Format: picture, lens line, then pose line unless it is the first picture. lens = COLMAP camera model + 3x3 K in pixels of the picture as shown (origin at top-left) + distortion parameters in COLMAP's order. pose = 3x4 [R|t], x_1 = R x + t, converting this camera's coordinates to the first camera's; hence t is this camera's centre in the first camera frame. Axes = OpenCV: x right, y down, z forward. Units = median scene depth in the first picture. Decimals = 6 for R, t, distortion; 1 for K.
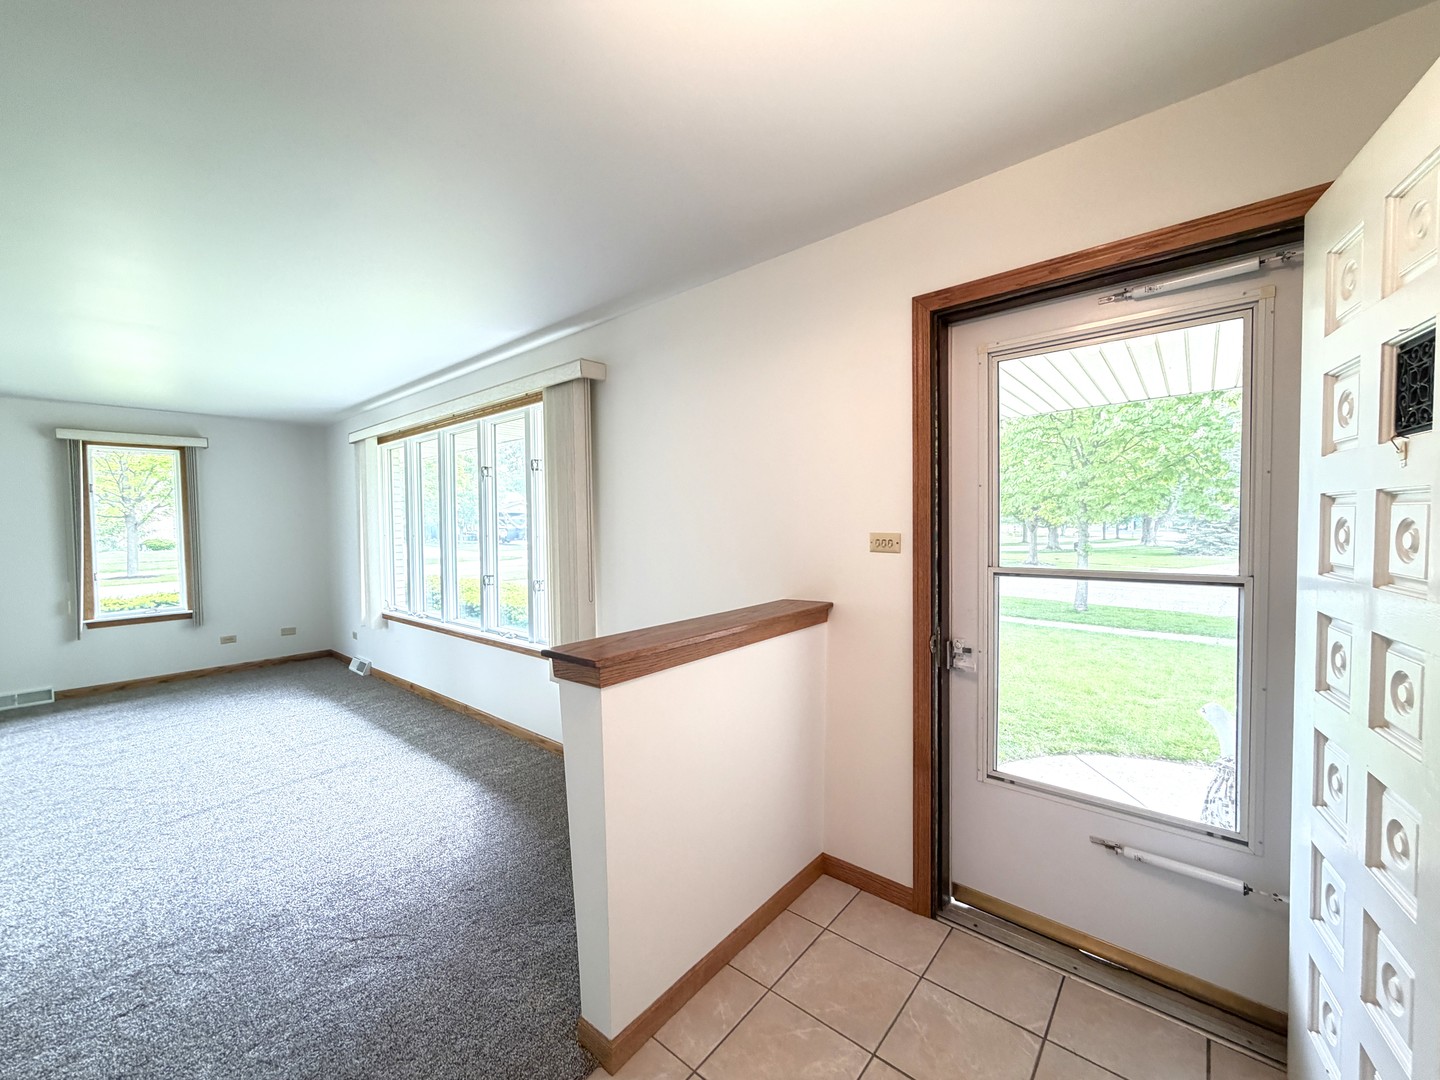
lens RADIAL K [[573.8, 0, 715.8], [0, 573.8, 540.9], [0, 0, 1]] dist [-0.000087, 0.000203]
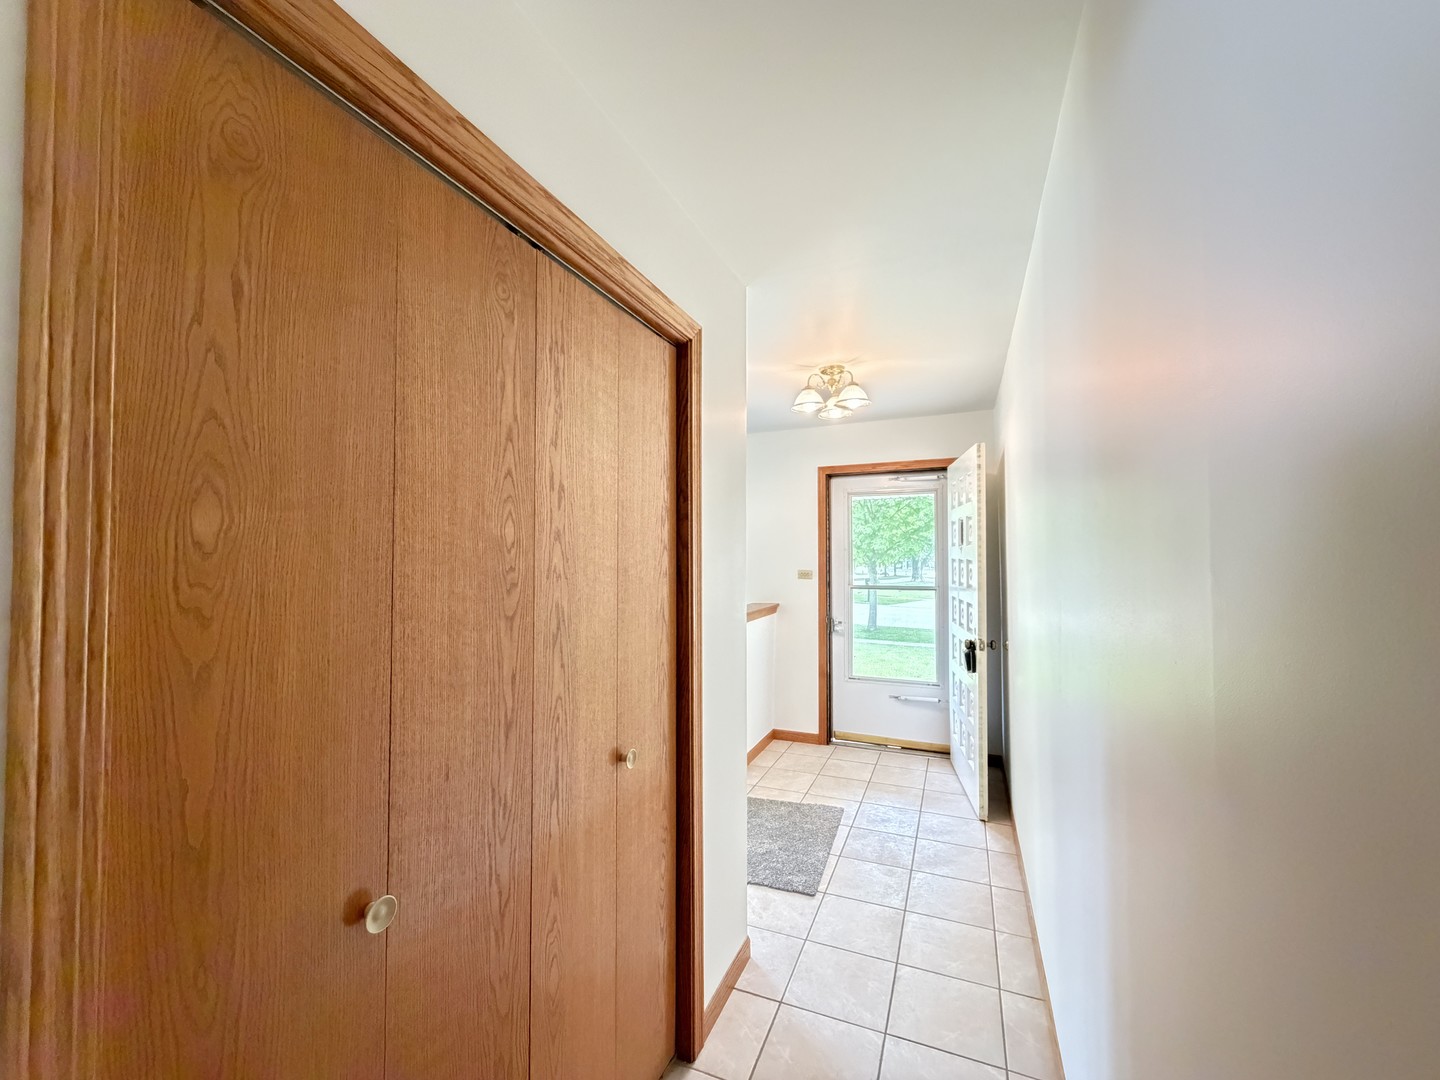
lens RADIAL K [[573.8, 0, 715.8], [0, 573.8, 540.9], [0, 0, 1]] dist [-0.000087, 0.000203]
pose [[0.952870, 0.021981, 0.302581, -0.471197], [-0.002729, 0.997952, -0.063904, 0.011816], [-0.303366, 0.060066, 0.950979, -0.666832]]
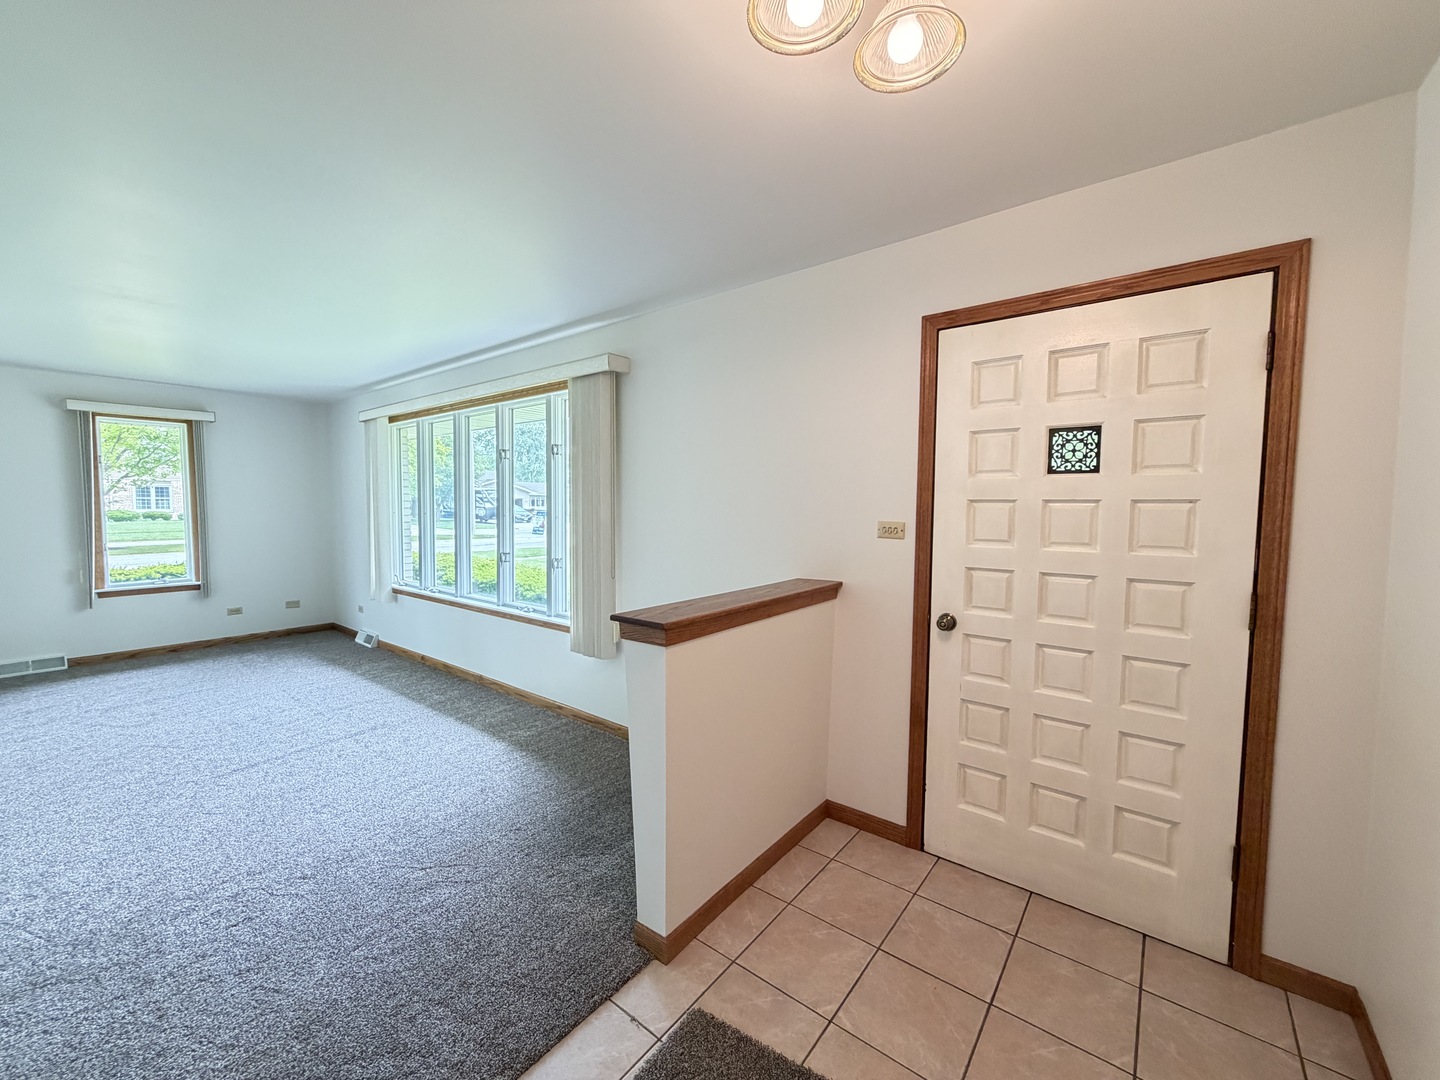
lens RADIAL K [[573.8, 0, 715.8], [0, 573.8, 540.9], [0, 0, 1]] dist [-0.000087, 0.000203]
pose [[0.999051, 0.019617, 0.038900, -0.067670], [-0.020758, 0.999359, 0.029166, -0.000910], [-0.038303, -0.029945, 0.998817, -0.090818]]
